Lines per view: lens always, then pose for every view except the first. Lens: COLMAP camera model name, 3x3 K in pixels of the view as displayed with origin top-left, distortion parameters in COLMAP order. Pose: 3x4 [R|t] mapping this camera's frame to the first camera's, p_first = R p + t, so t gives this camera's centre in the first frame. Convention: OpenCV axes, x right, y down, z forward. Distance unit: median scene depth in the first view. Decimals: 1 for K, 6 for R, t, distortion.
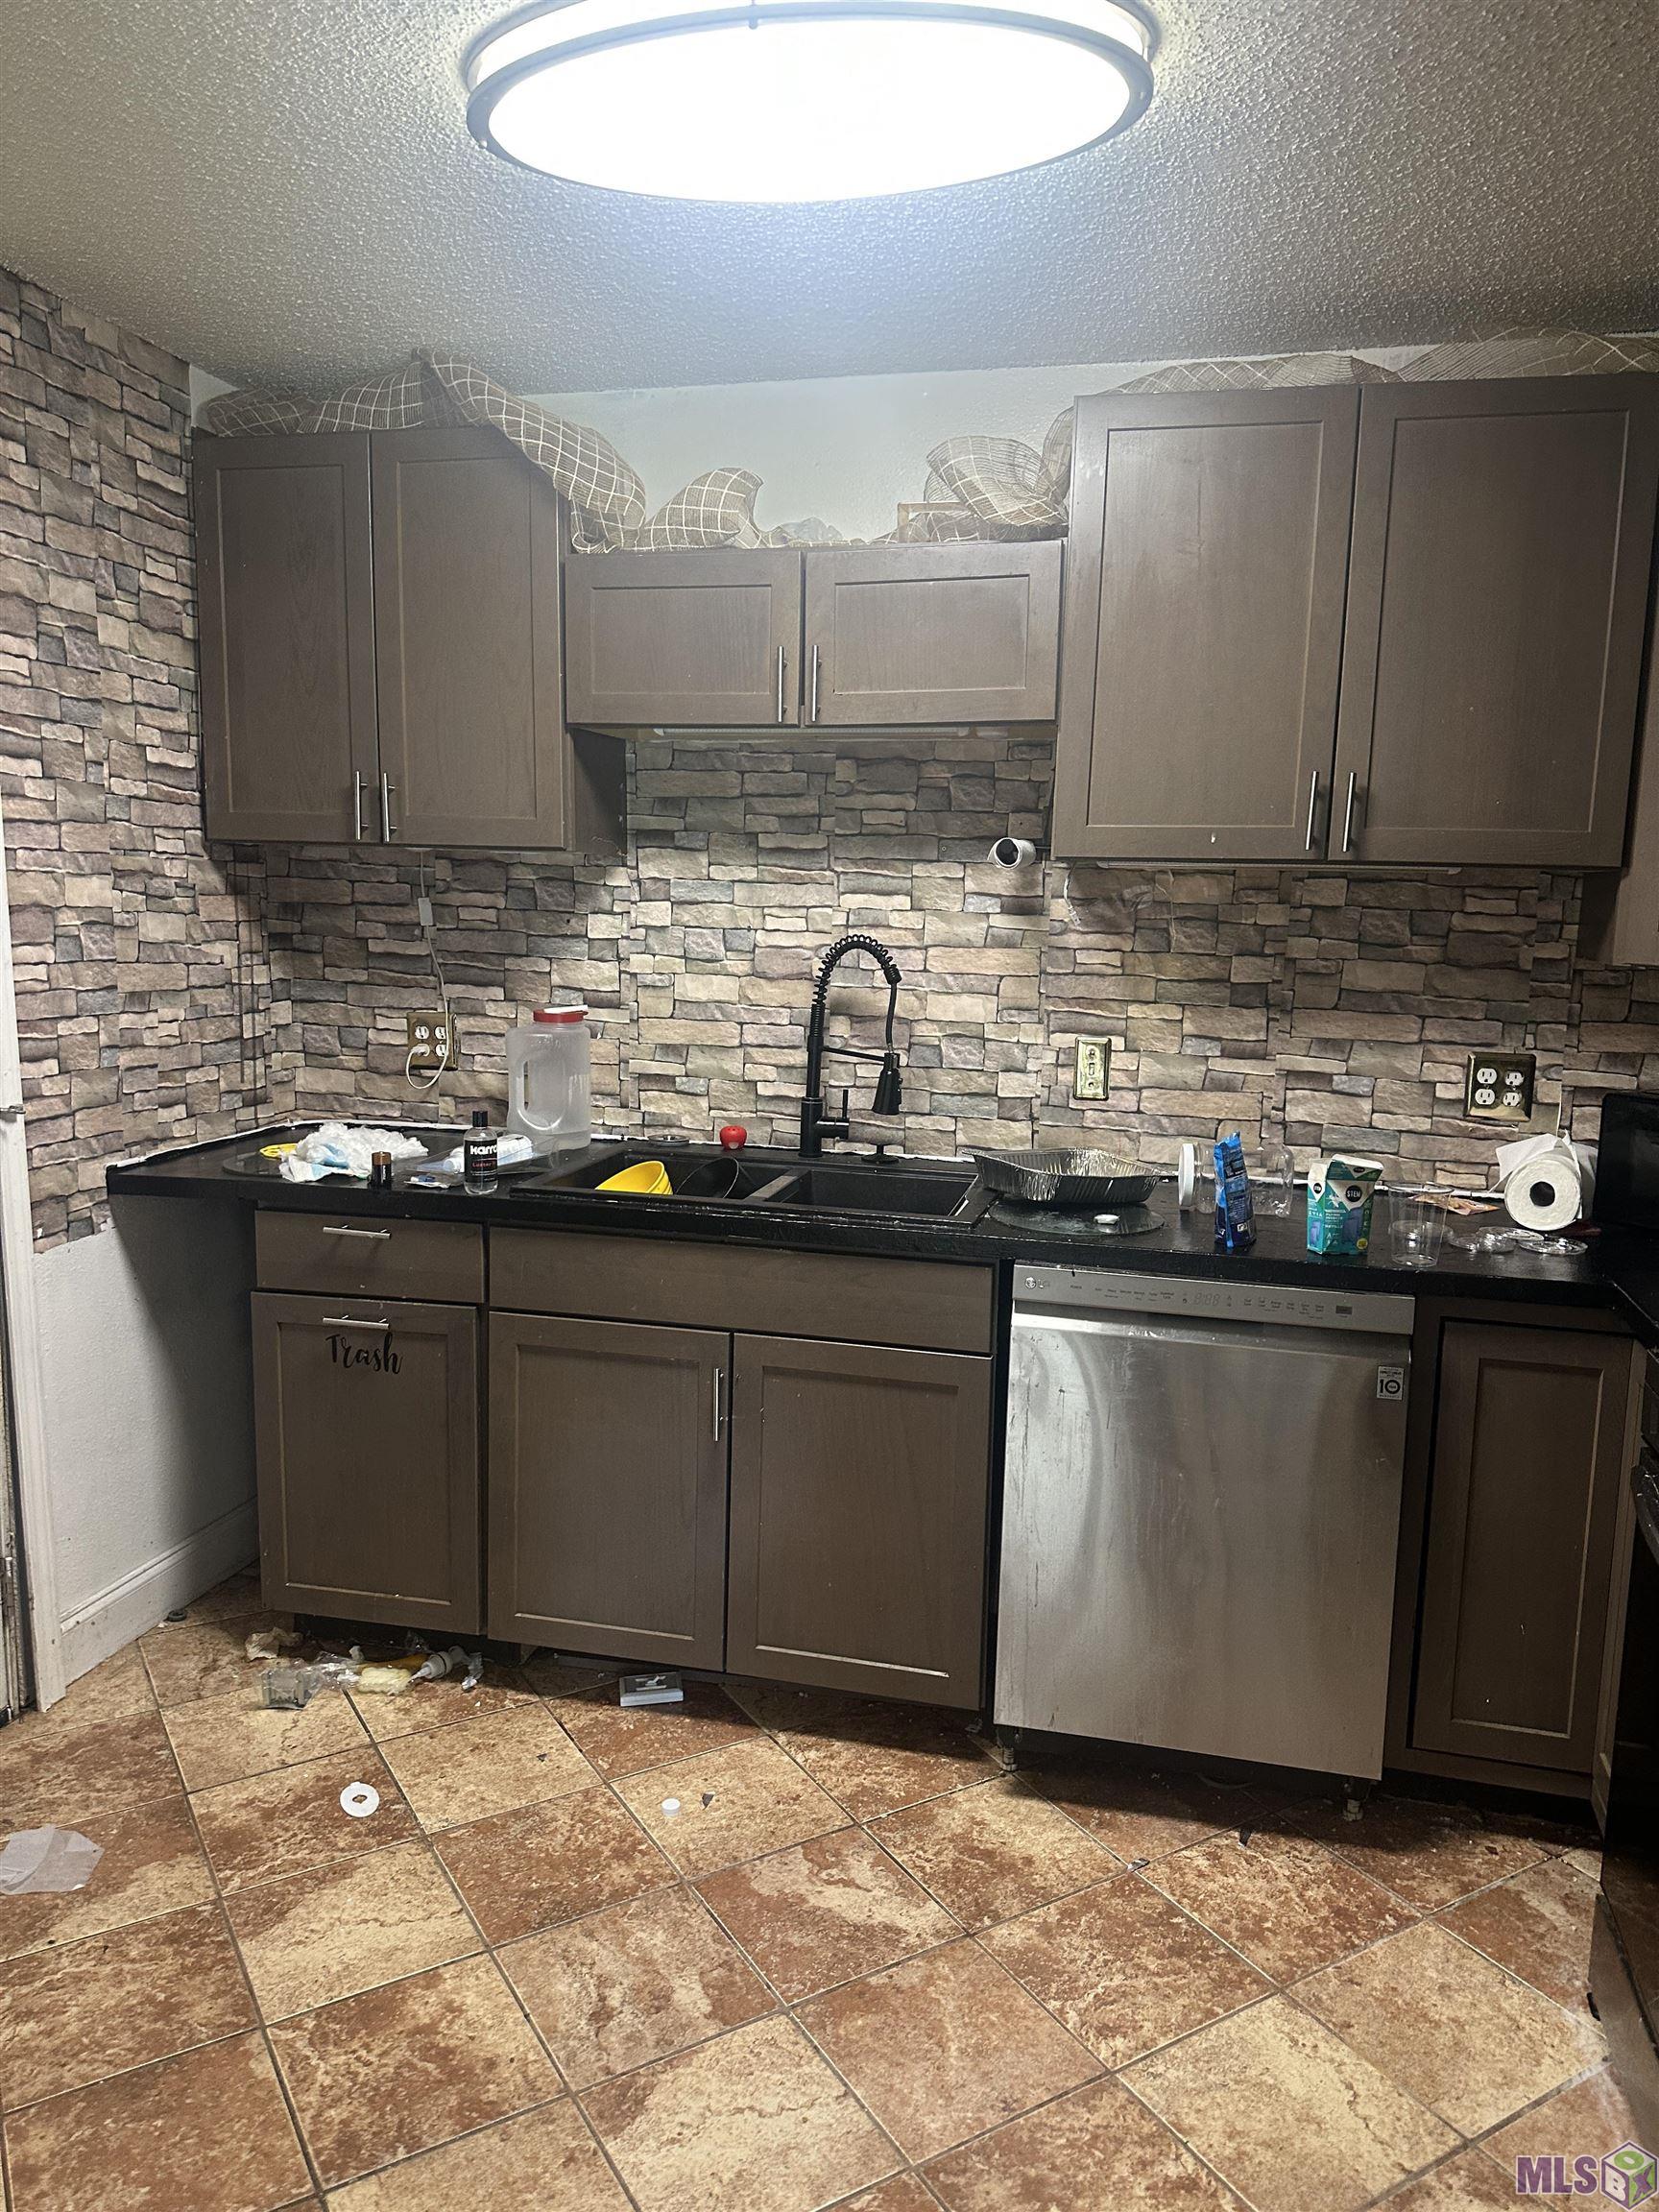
lens RADIAL K [[1565.0, 0, 827.2], [0, 1565.0, 1112.8], [0, 0, 1]] dist [0.037159, -0.033428]
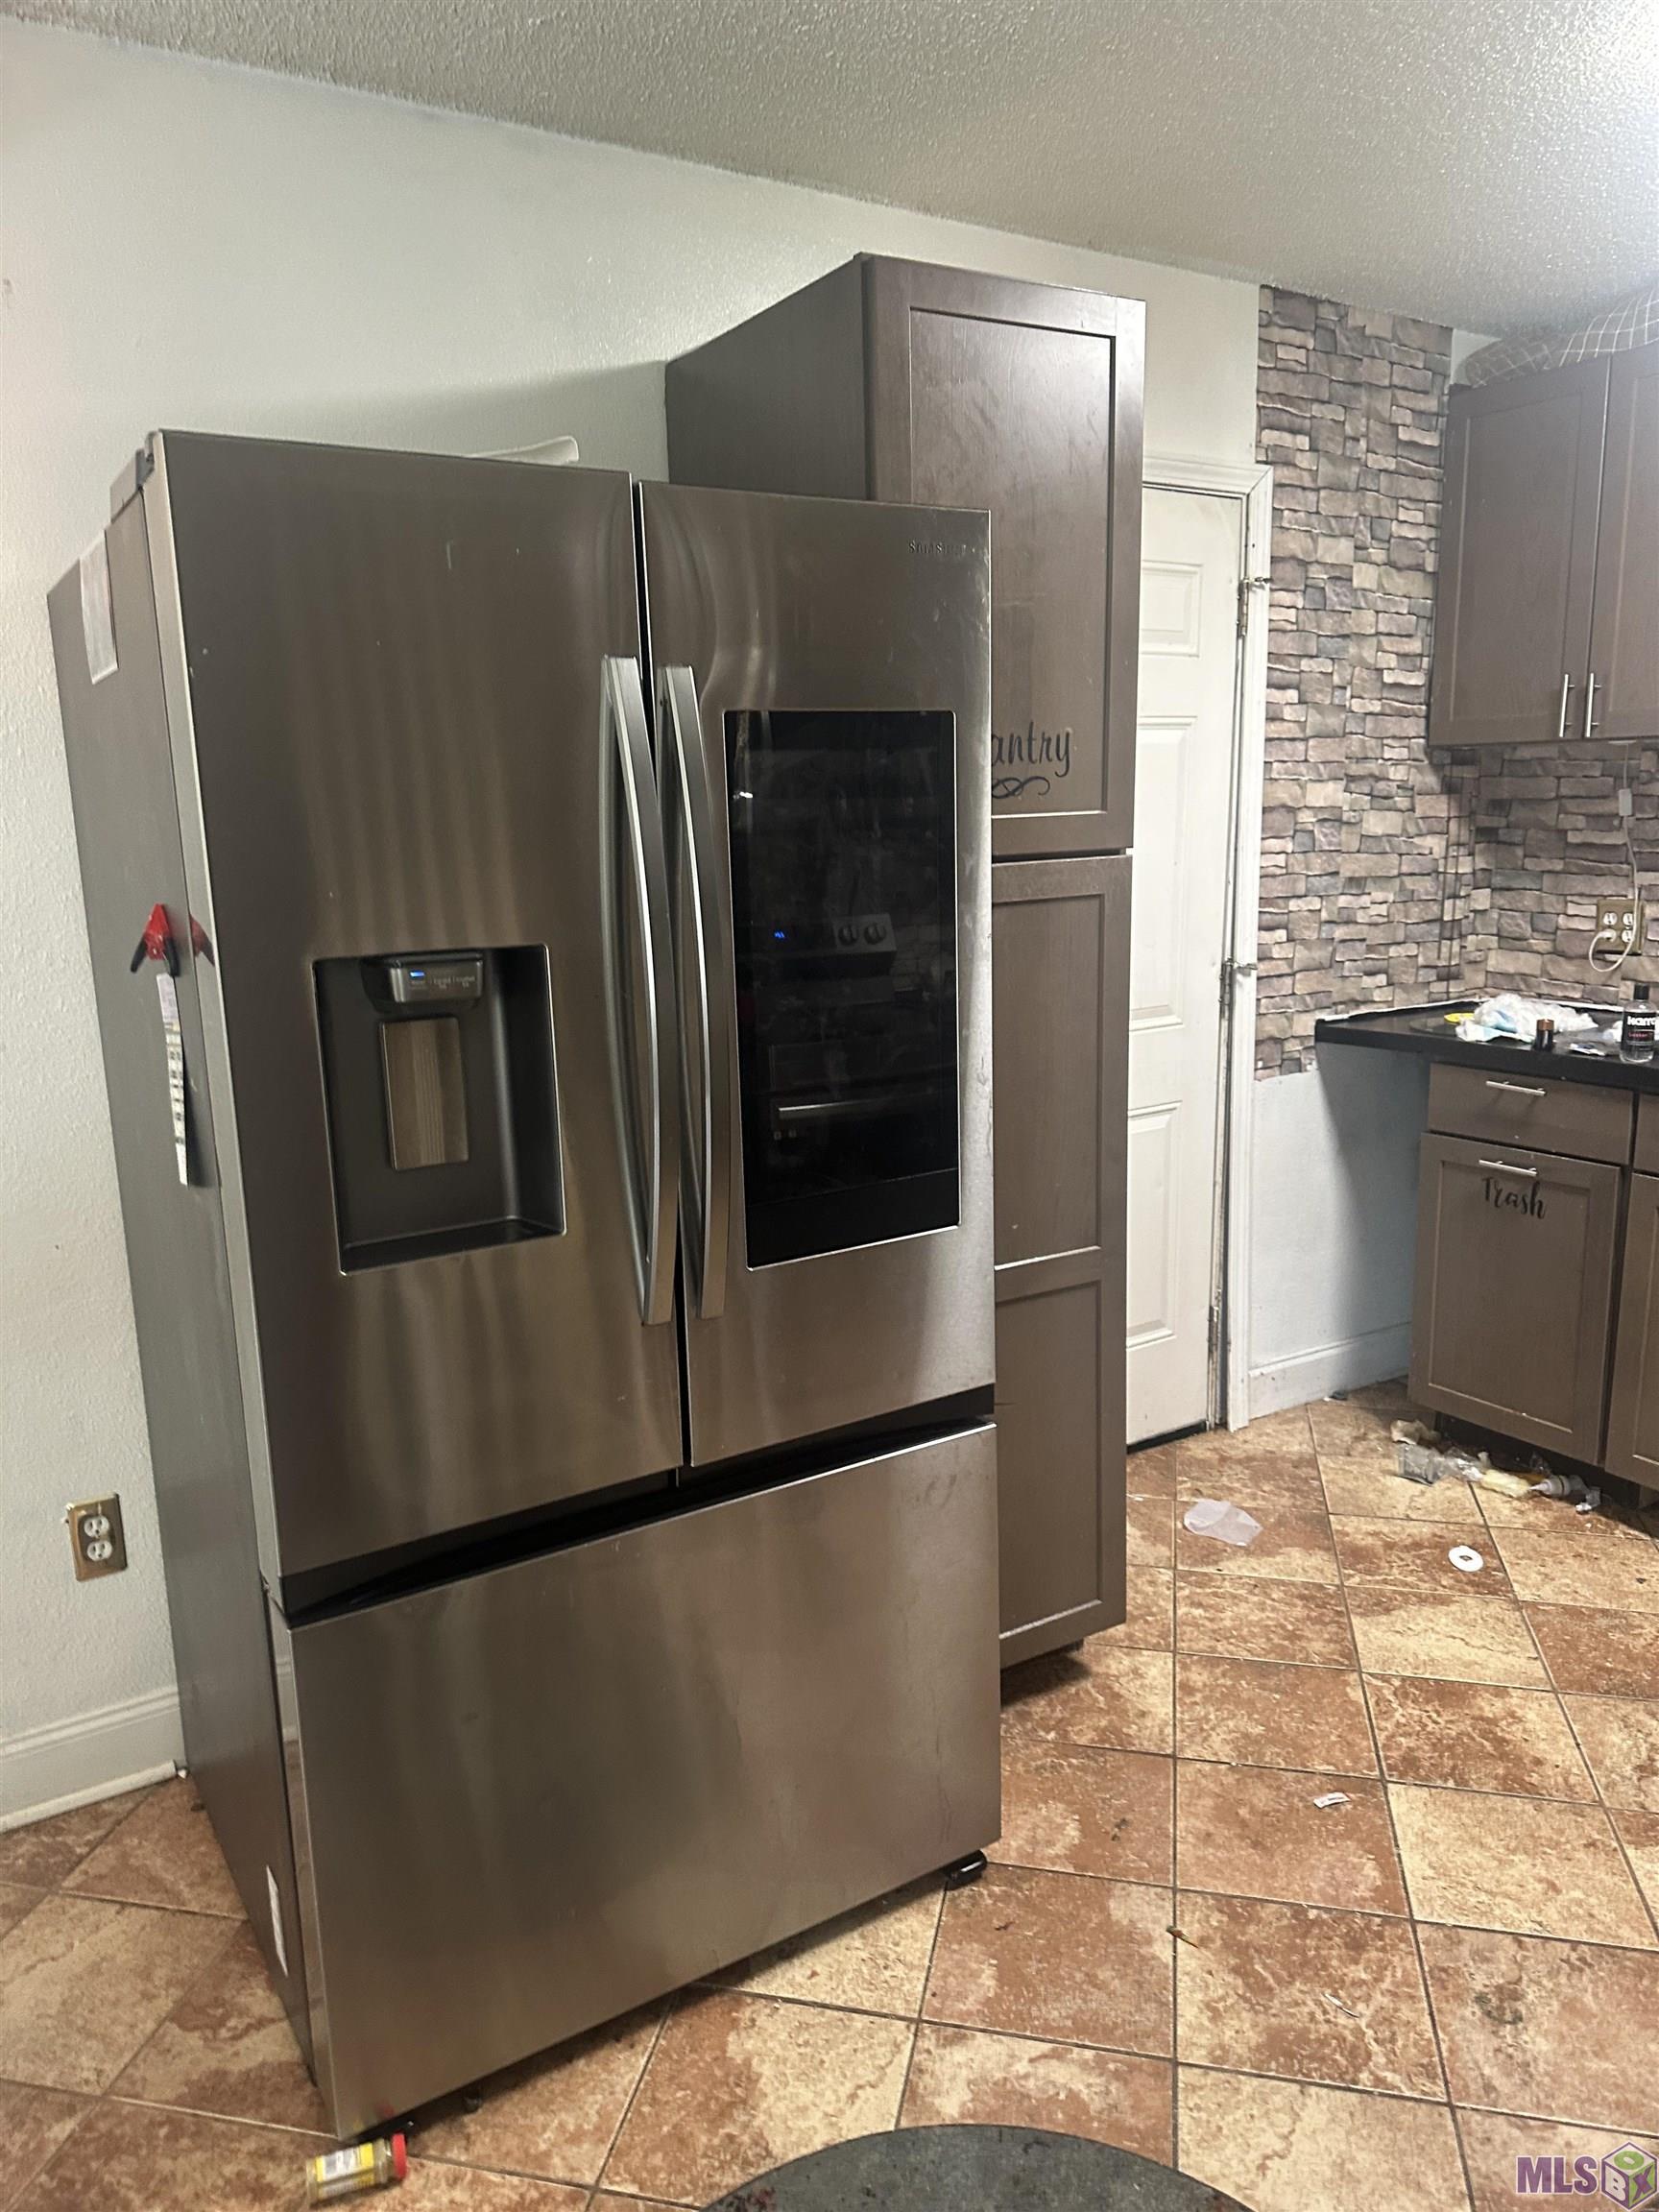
lens RADIAL K [[1565.0, 0, 825.1], [0, 1565.0, 1099.1], [0, 0, 1]] dist [0.037159, -0.033428]
pose [[0.726628, 0.099952, -0.679721, 0.110019], [-0.068955, 0.994975, 0.072596, 0.035141], [0.683562, -0.005880, 0.729869, -0.168873]]
